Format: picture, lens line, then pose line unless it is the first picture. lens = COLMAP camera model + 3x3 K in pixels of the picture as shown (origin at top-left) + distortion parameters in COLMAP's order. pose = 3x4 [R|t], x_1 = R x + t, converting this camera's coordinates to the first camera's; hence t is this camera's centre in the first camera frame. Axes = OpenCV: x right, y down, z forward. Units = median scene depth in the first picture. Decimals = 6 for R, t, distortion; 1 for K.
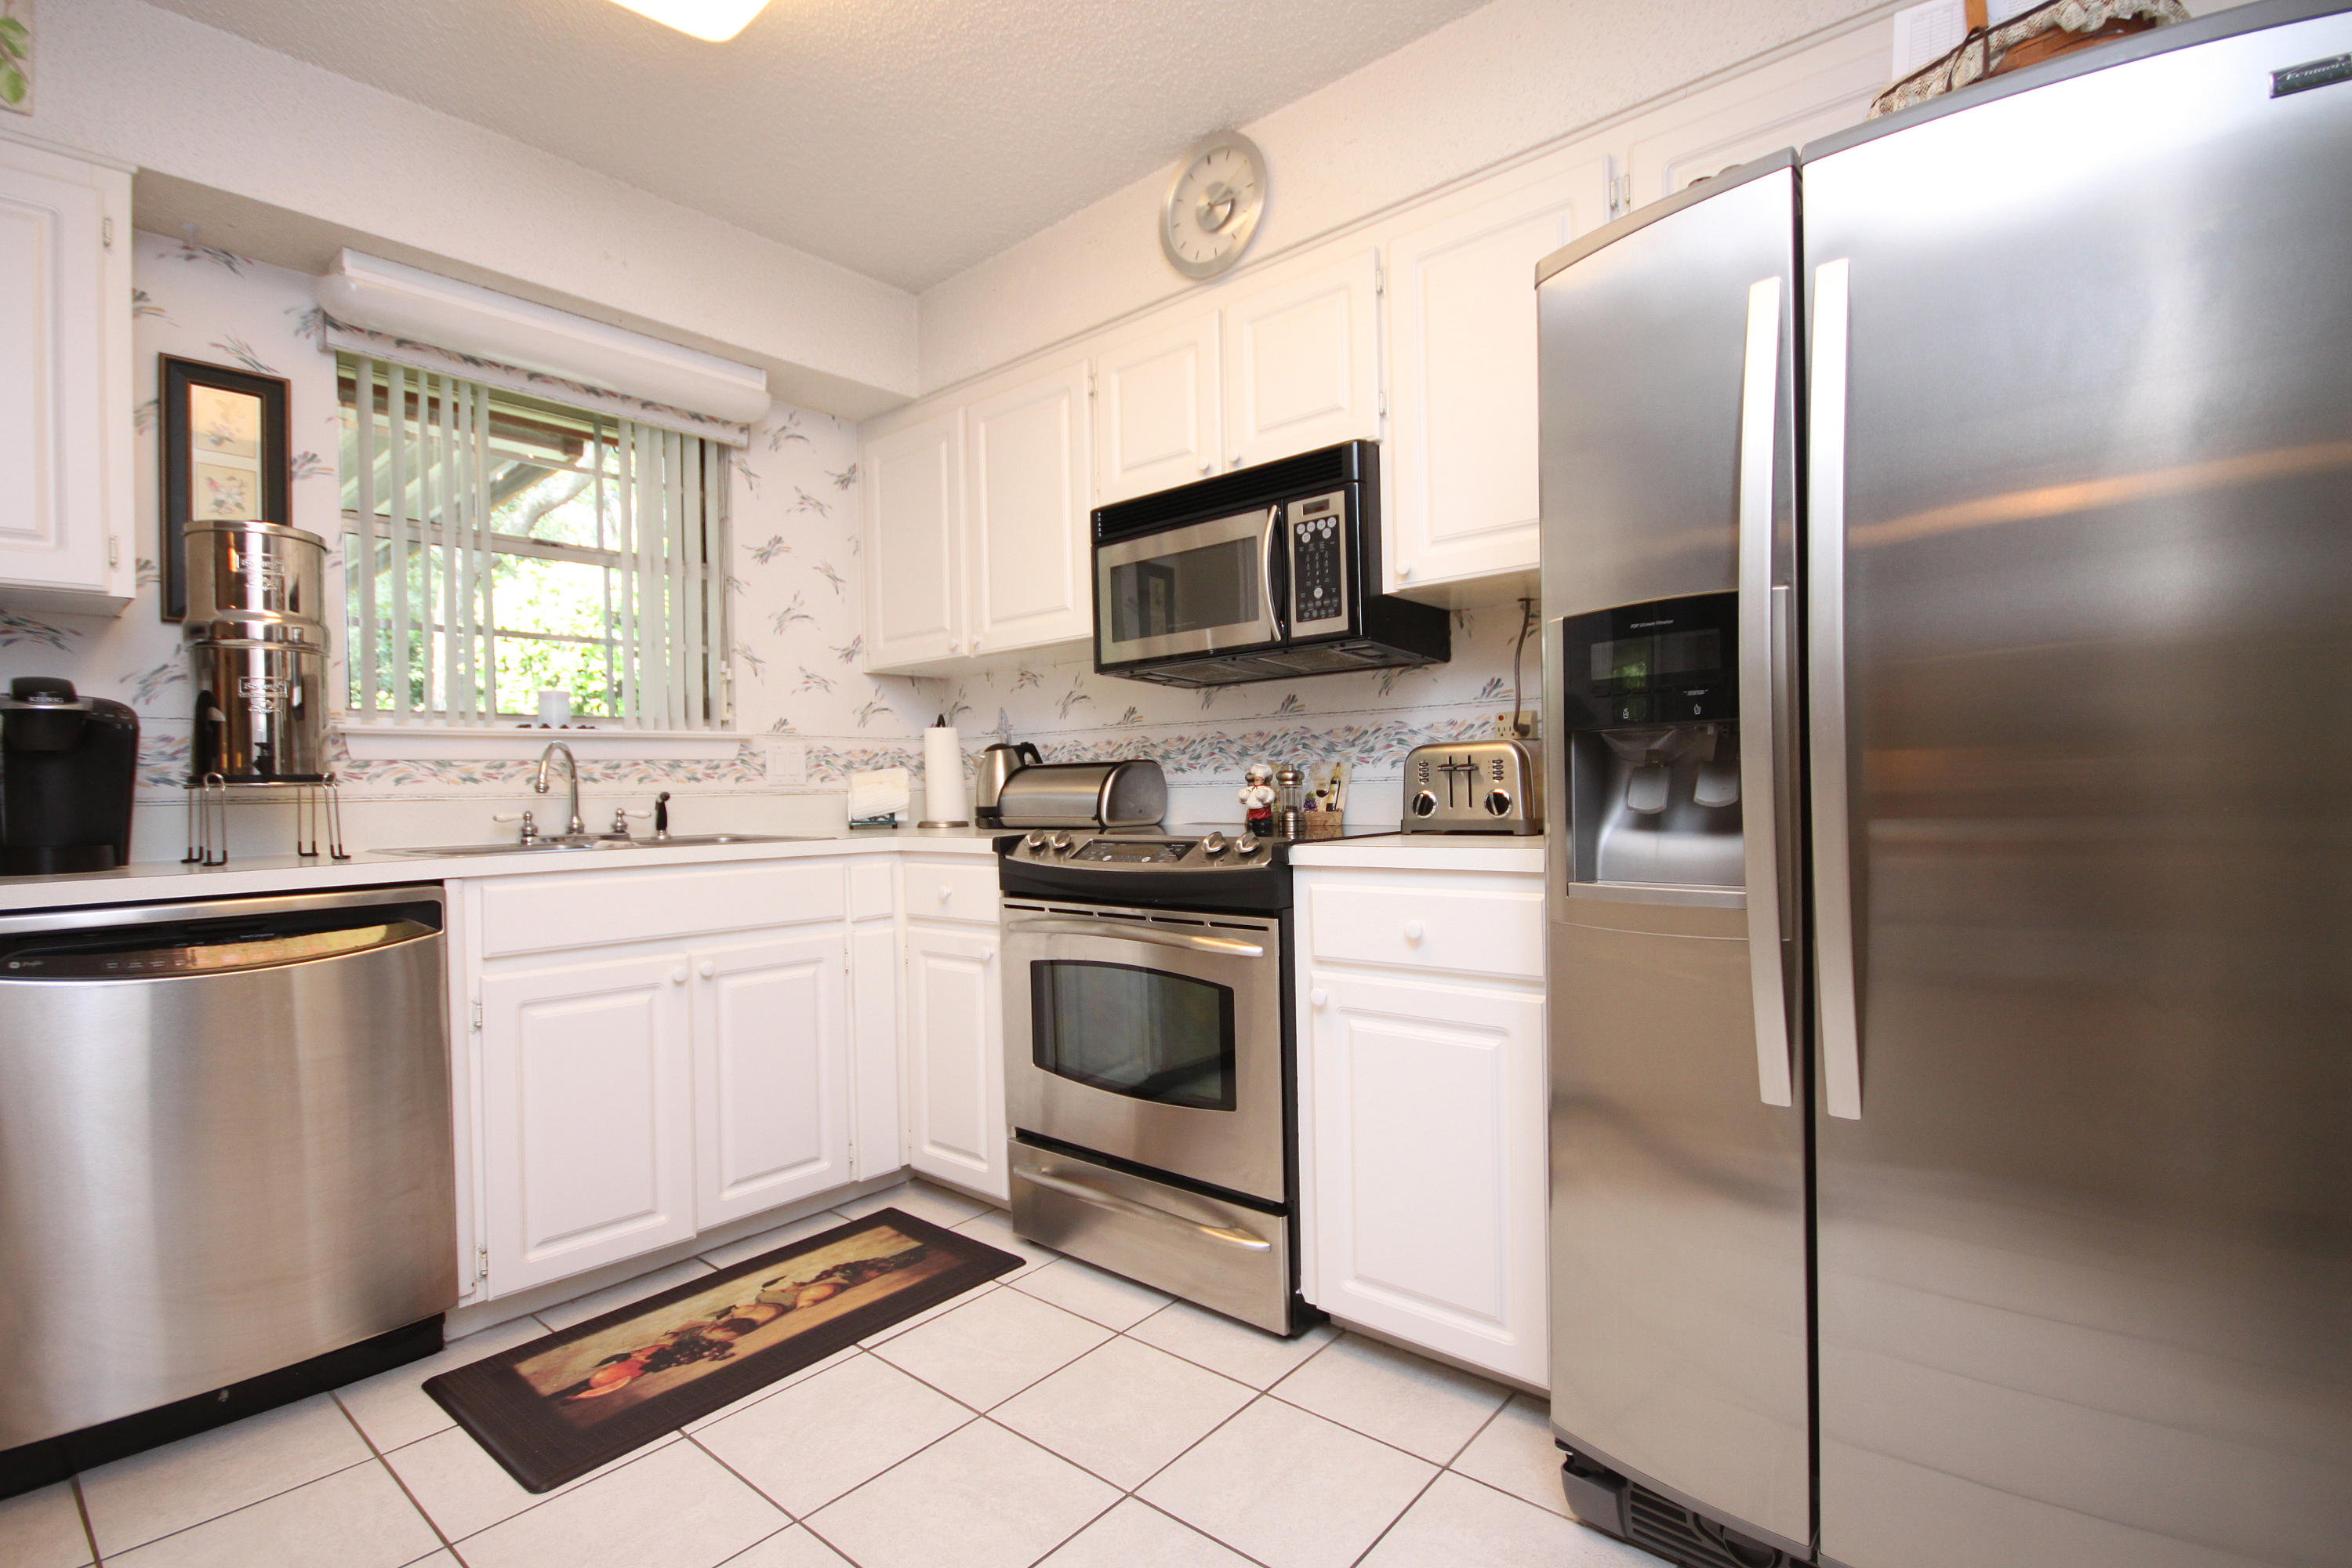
lens RADIAL K [[1084.2, 0, 1184.0], [0, 1084.2, 796.4], [0, 0, 1]] dist [0.005750, -0.008176]
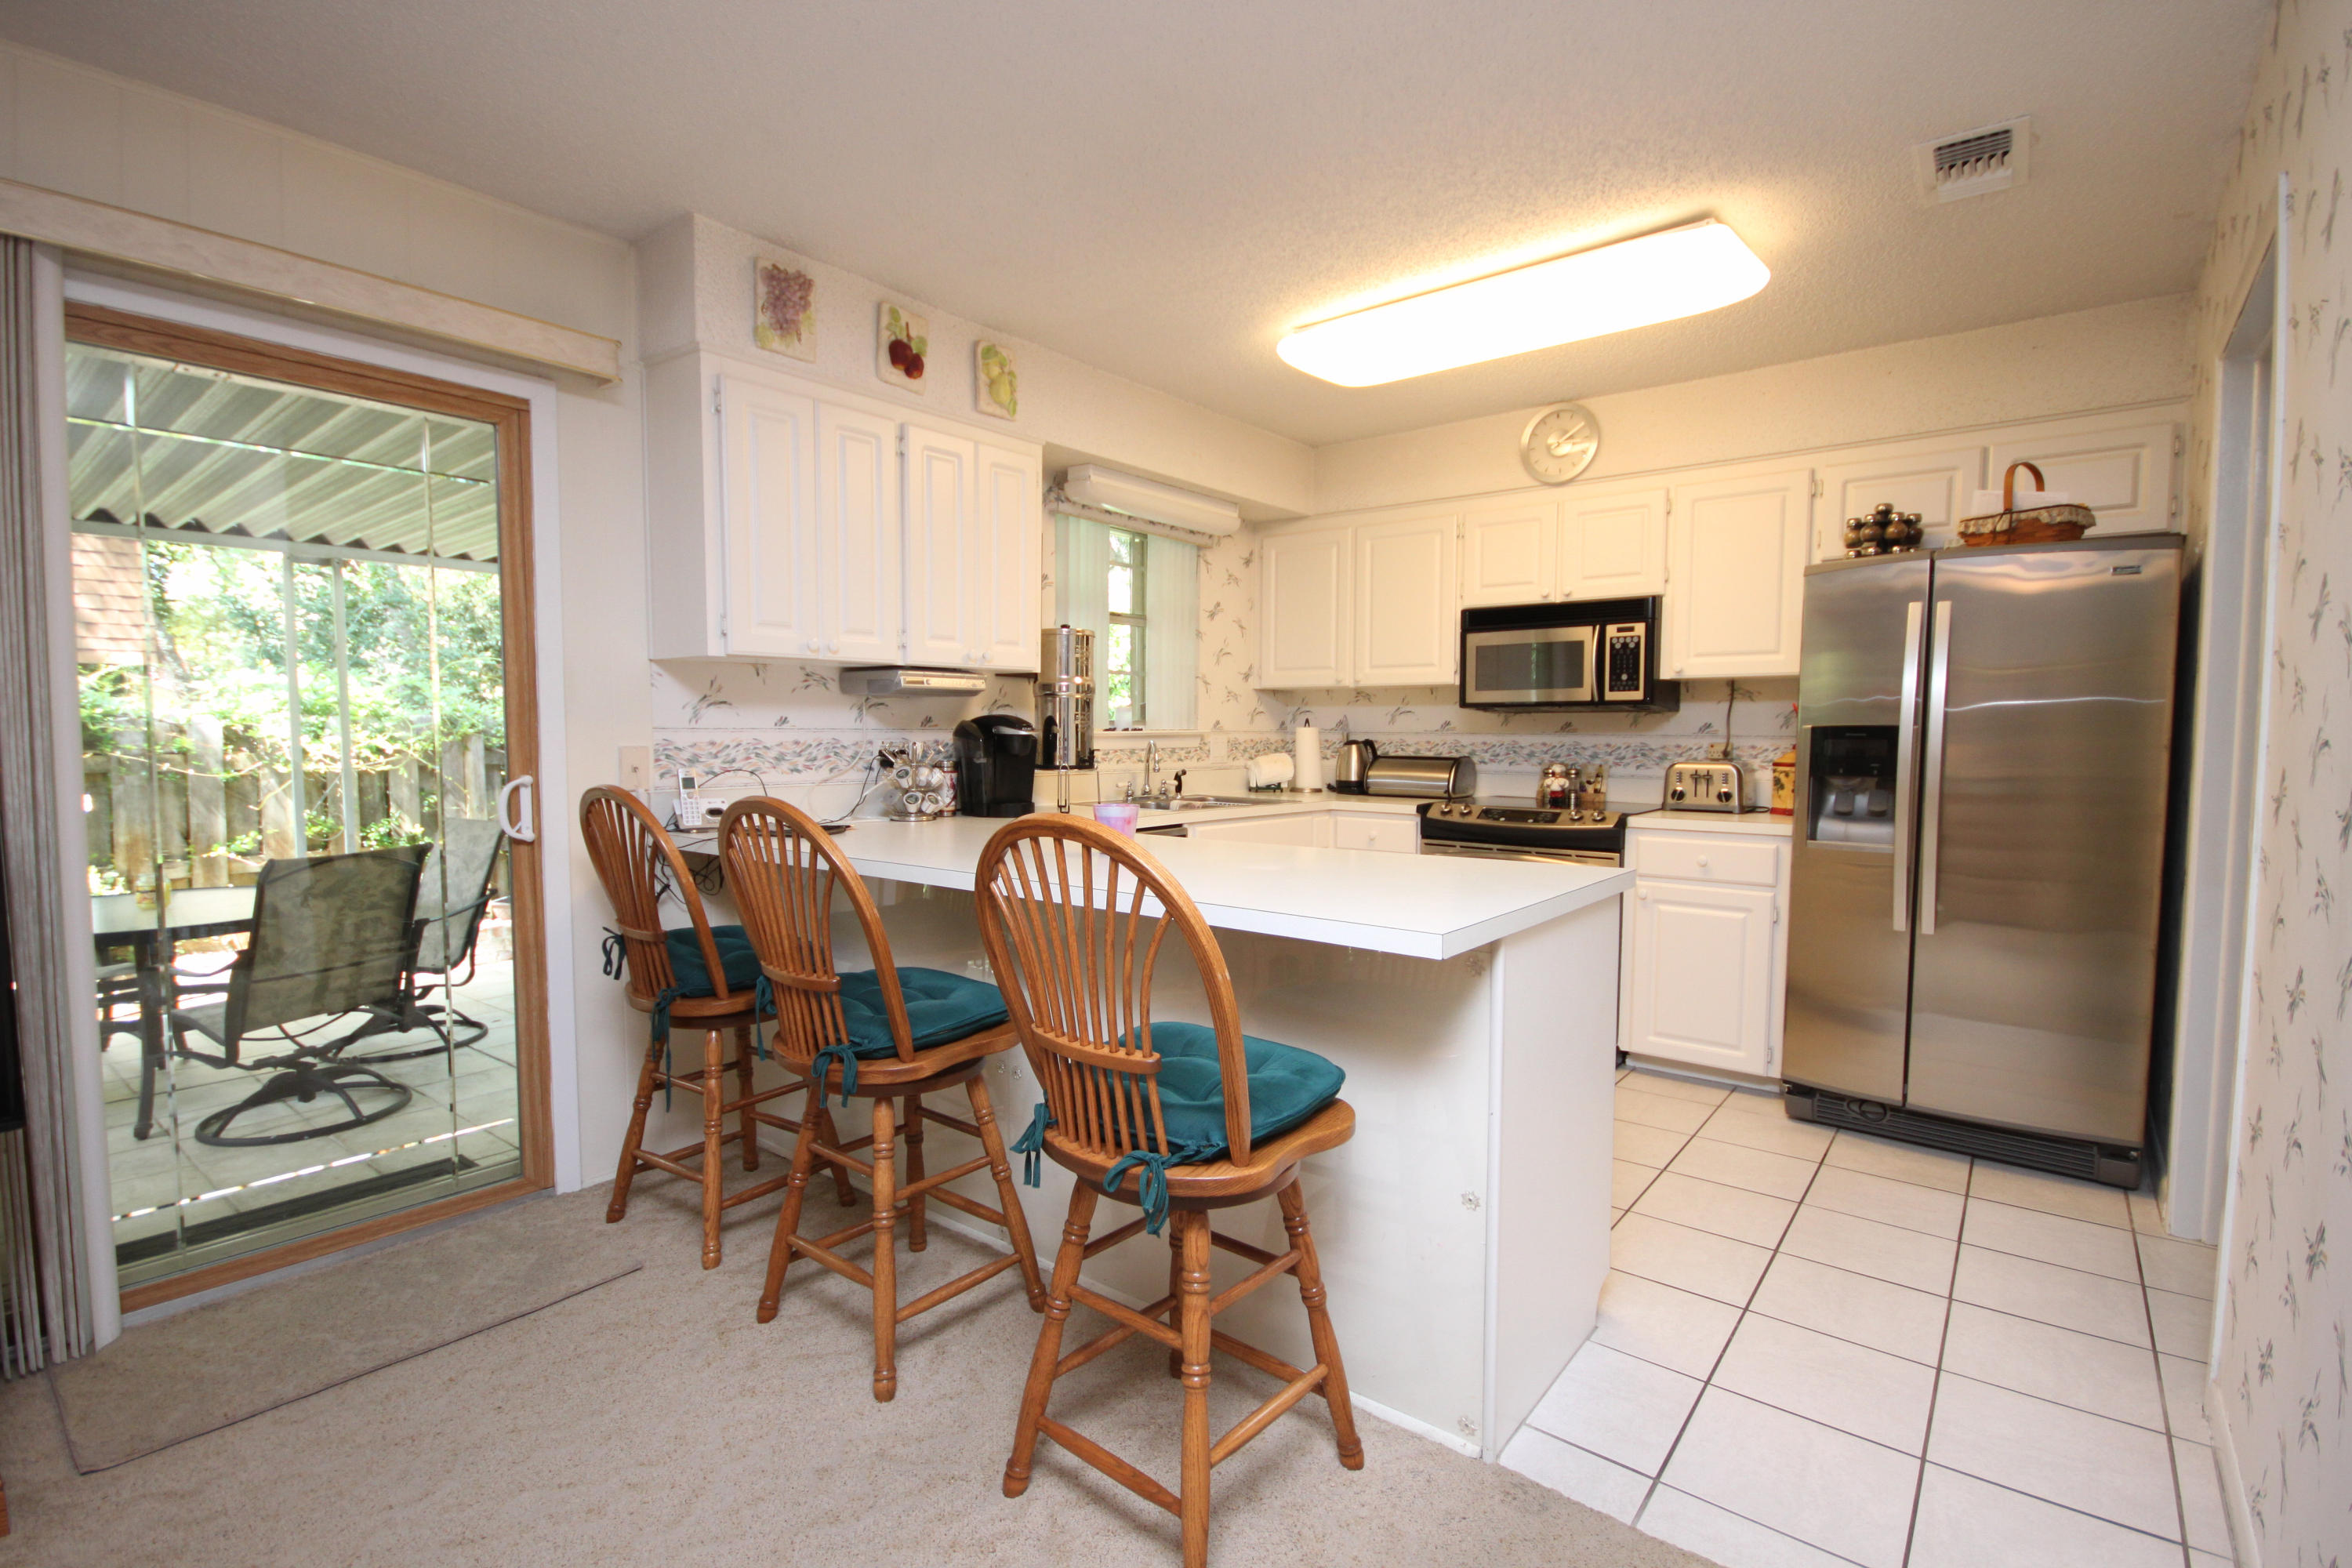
lens RADIAL K [[1084.2, 0, 1186.6], [0, 1084.2, 799.0], [0, 0, 1]] dist [0.005750, -0.008176]
pose [[0.998674, 0.025468, 0.044741, -0.584538], [-0.028002, 0.997983, 0.056971, -0.056579], [-0.043200, -0.058148, 0.997373, -0.677785]]
